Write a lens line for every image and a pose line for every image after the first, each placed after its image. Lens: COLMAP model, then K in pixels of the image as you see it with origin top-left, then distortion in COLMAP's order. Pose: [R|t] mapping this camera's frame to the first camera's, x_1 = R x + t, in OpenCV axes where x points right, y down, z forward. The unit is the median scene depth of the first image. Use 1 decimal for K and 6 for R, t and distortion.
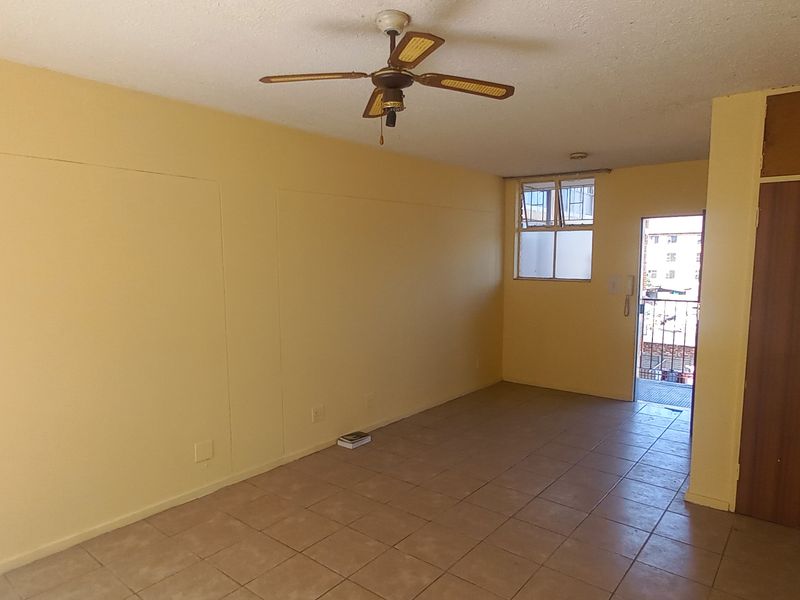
lens RADIAL K [[520.8, 0, 396.6], [0, 520.8, 313.9], [0, 0, 1]] dist [0.003357, 0.005955]
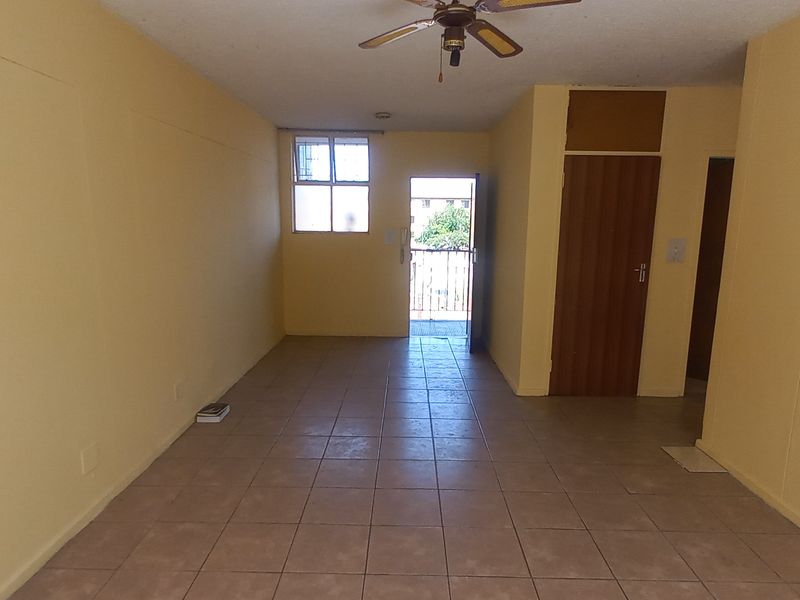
lens RADIAL K [[520.8, 0, 396.6], [0, 520.8, 313.9], [0, 0, 1]] dist [0.003357, 0.005955]
pose [[0.791082, -0.099215, 0.603611, -0.273985], [0.054149, 0.994243, 0.092456, 0.007427], [-0.609309, -0.040455, 0.791900, 0.089842]]
